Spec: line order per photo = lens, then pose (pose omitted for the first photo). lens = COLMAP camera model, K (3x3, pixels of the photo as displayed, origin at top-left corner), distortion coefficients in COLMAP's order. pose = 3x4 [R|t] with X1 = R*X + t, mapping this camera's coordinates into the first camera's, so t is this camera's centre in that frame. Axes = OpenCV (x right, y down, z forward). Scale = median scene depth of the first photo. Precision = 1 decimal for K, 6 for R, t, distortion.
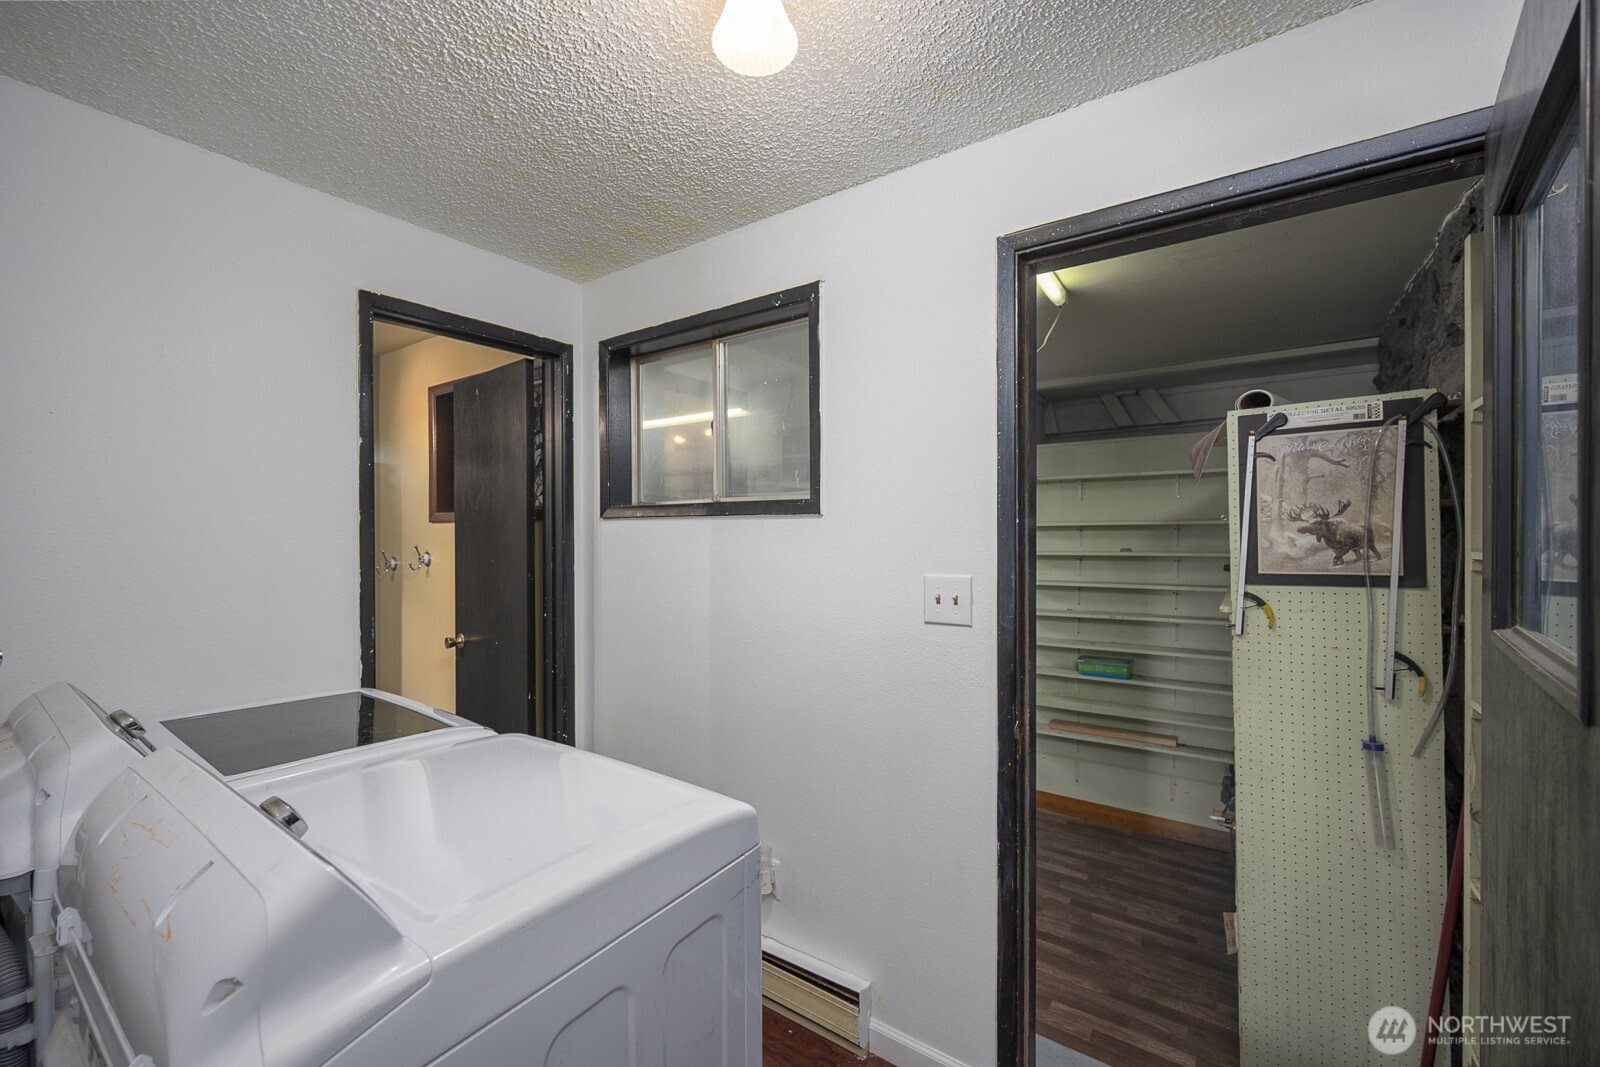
lens RADIAL K [[632.0, 0, 795.4], [0, 632.0, 536.6], [0, 0, 1]] dist [-0.000135, -0.000567]
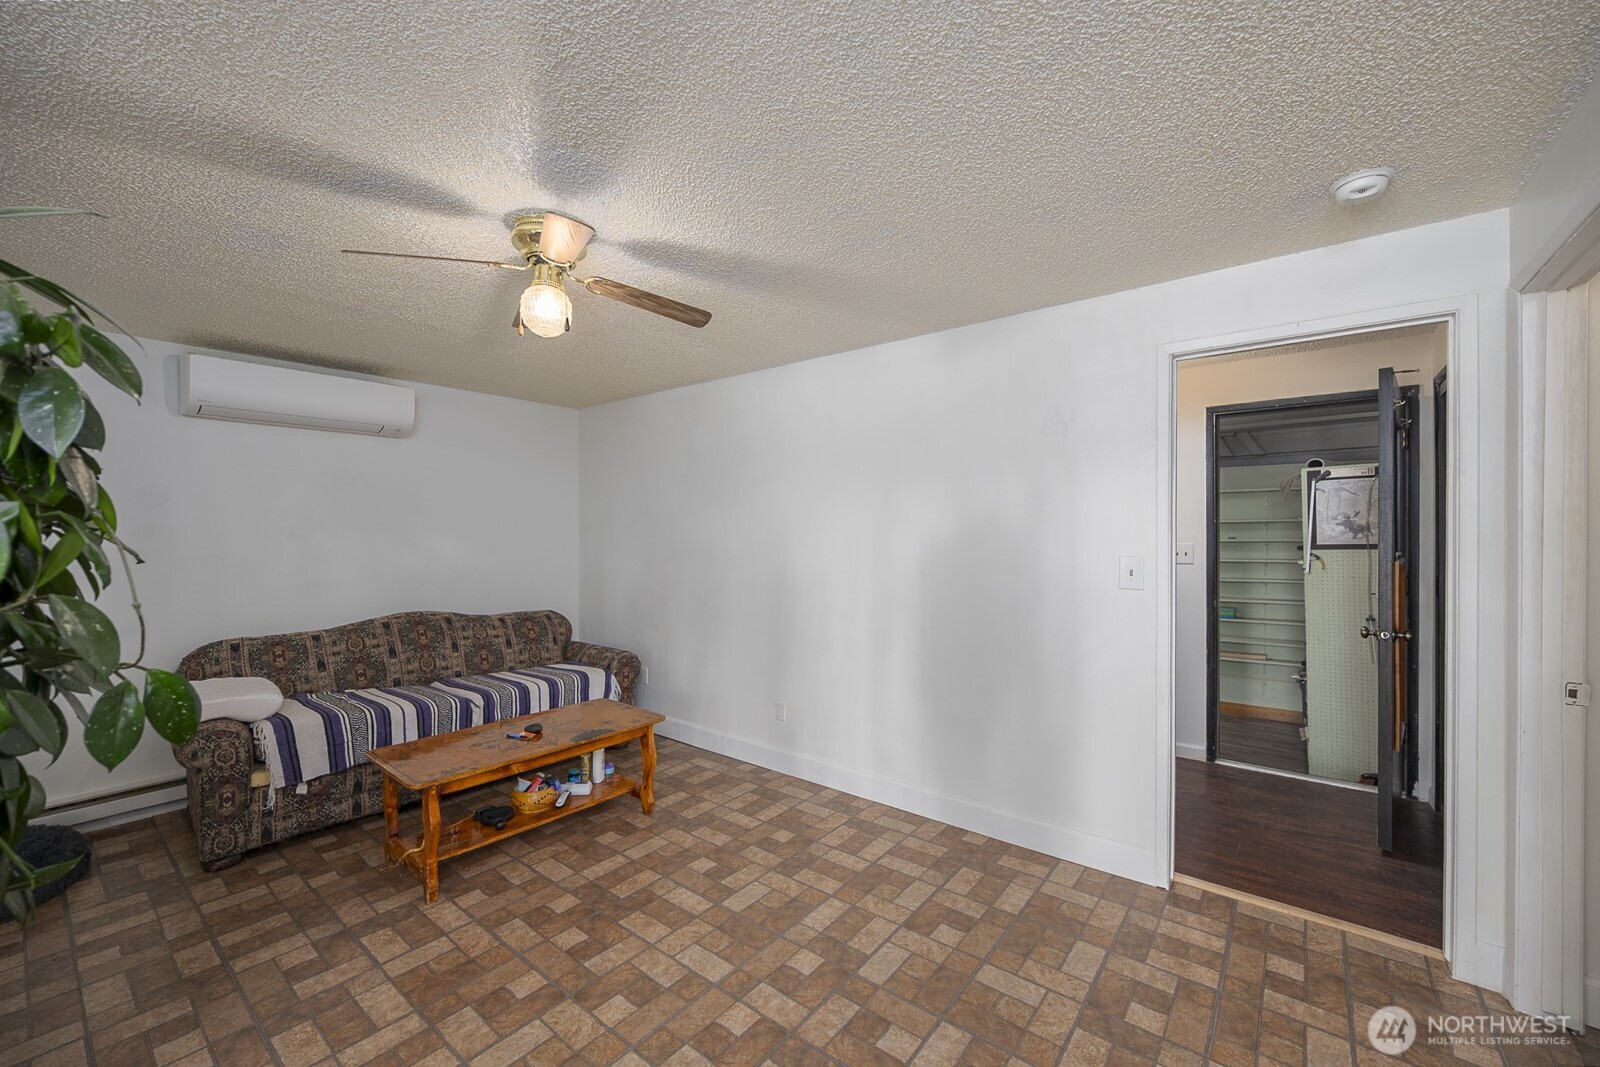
lens RADIAL K [[632.0, 0, 797.4], [0, 632.0, 538.6], [0, 0, 1]] dist [-0.000135, -0.000567]
pose [[0.997915, -0.006257, -0.064242, -0.907142], [0.006380, 0.999978, 0.001707, 0.023851], [0.064230, -0.002113, 0.997933, -1.277975]]
